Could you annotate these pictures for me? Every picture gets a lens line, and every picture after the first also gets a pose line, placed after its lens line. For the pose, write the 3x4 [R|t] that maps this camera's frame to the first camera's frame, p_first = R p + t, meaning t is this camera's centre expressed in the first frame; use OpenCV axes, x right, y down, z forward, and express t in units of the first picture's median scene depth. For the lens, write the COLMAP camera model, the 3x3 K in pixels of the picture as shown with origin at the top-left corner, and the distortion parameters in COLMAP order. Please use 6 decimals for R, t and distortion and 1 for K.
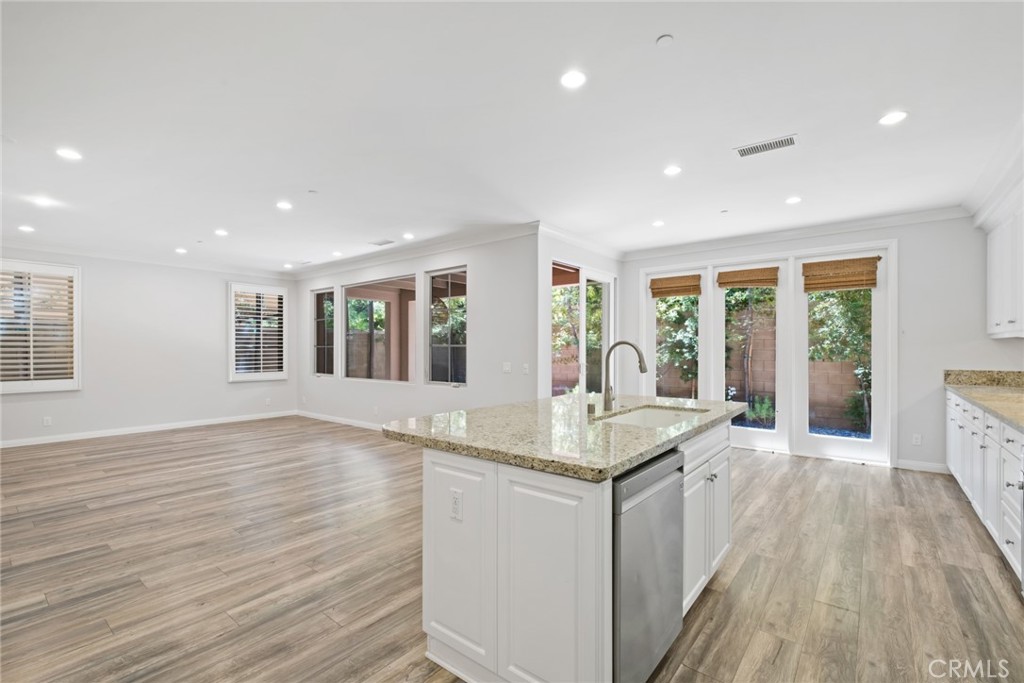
lens RADIAL K [[448.5, 0, 529.0], [0, 448.5, 346.4], [0, 0, 1]] dist [0.001224, -0.000380]
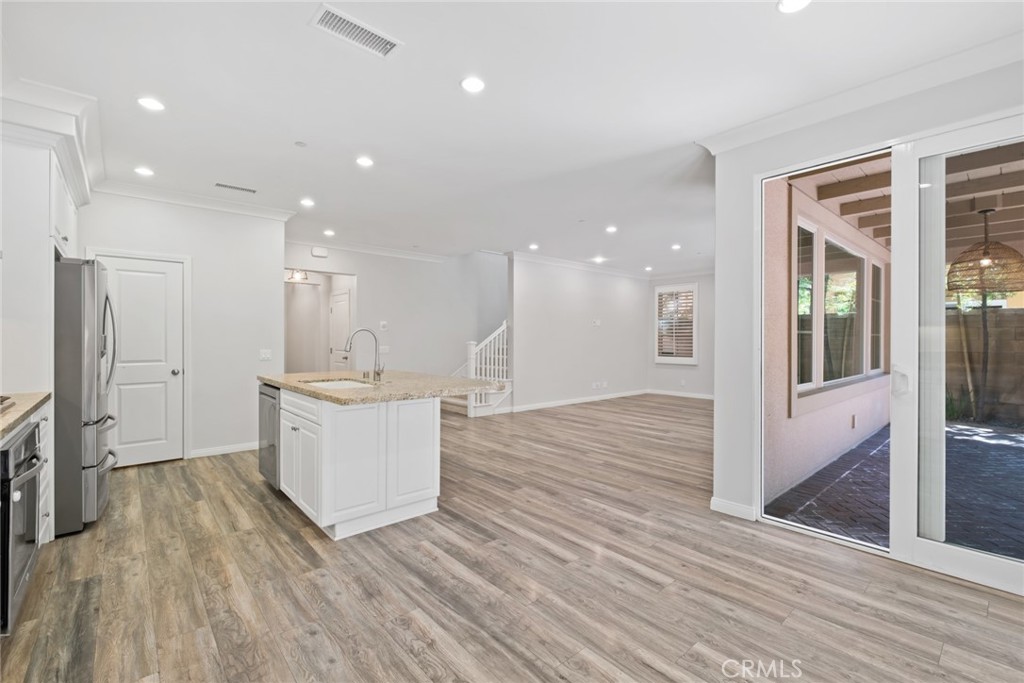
lens RADIAL K [[448.5, 0, 521.0], [0, 448.5, 338.6], [0, 0, 1]] dist [0.001224, -0.000380]
pose [[-0.186836, 0.004242, -0.982382, 0.606643], [0.003284, 0.999988, 0.003693, 0.006588], [0.982386, -0.002536, -0.186847, 0.725783]]
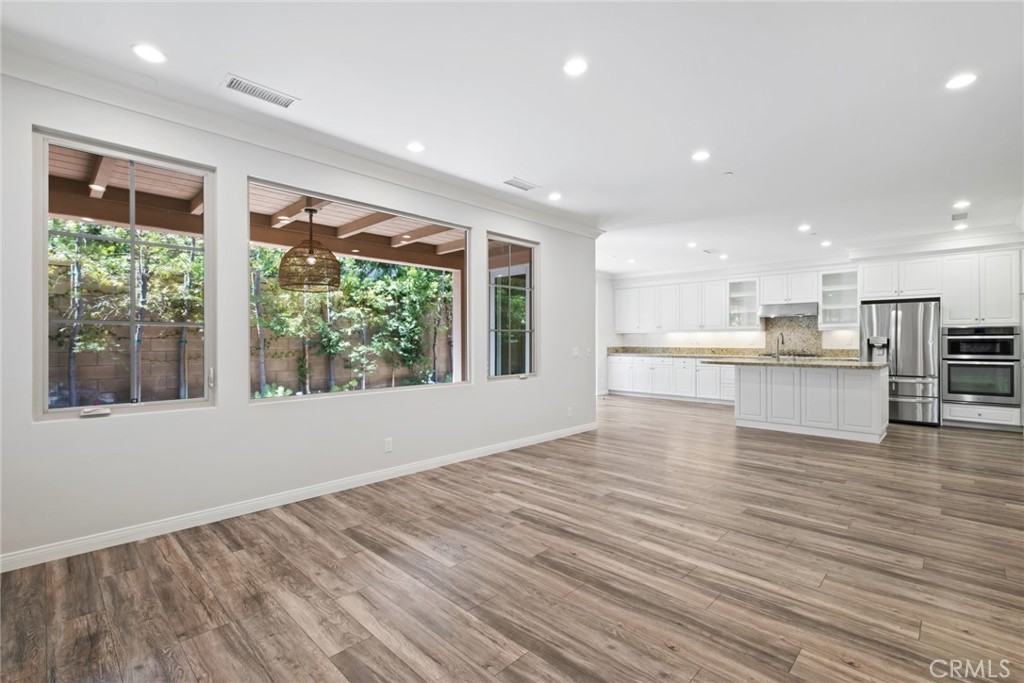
lens RADIAL K [[448.5, 0, 521.2], [0, 448.5, 342.1], [0, 0, 1]] dist [0.001224, -0.000380]
pose [[0.114077, -0.003153, 0.993467, -1.027826], [-0.003829, 0.999986, 0.003614, 0.016495], [-0.993465, -0.004216, 0.114063, 0.911114]]
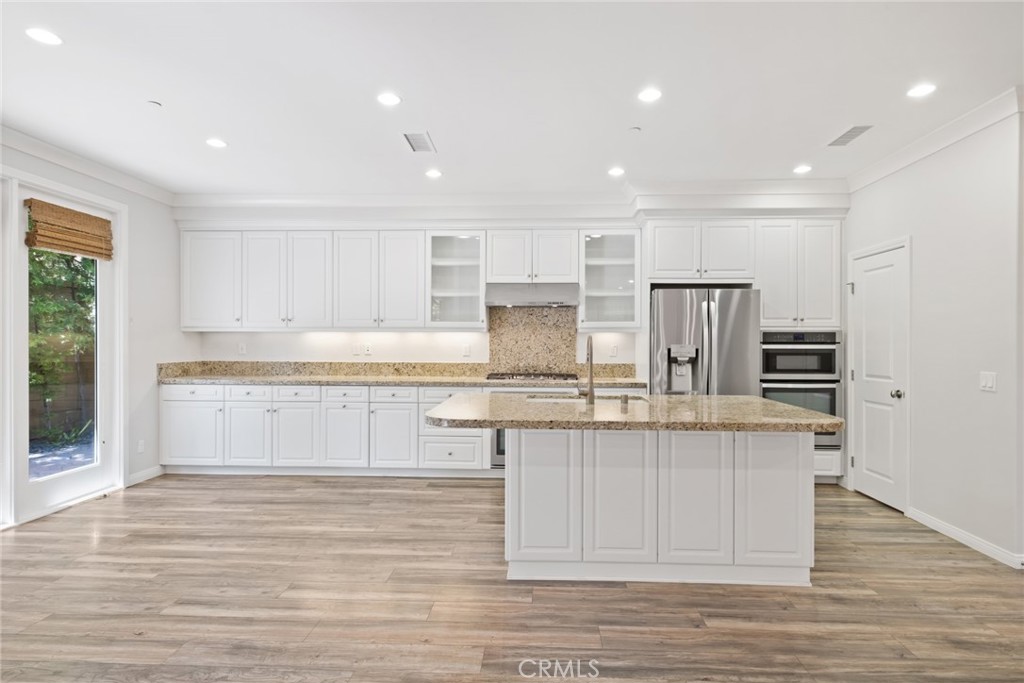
lens RADIAL K [[530.3, 0, 512.5], [0, 530.3, 342.0], [0, 0, 1]] dist [0.011045, -0.003726]
pose [[-0.564849, -0.001506, 0.825193, -0.309185], [-0.007457, 0.999967, -0.003280, 0.004129], [-0.825161, -0.008006, -0.564841, 0.793217]]
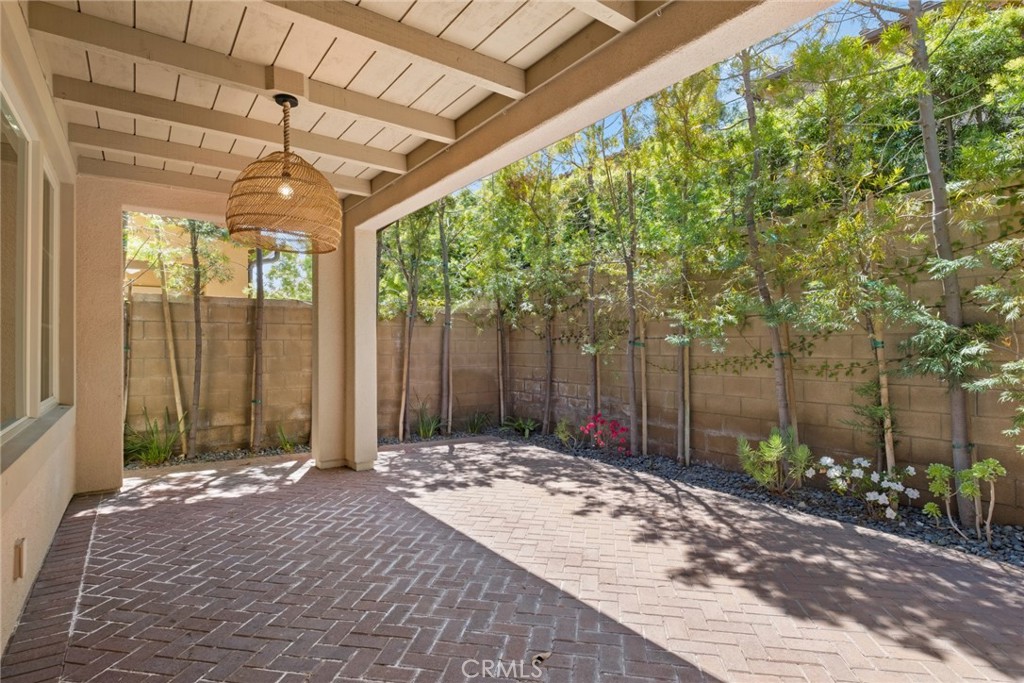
lens RADIAL K [[530.3, 0, 524.4], [0, 530.3, 339.6], [0, 0, 1]] dist [0.011045, -0.003726]
pose [[0.957836, -0.002764, -0.287303, 0.068973], [-0.000248, 0.999945, -0.010447, 0.027899], [0.287316, 0.010077, 0.957783, 0.941296]]
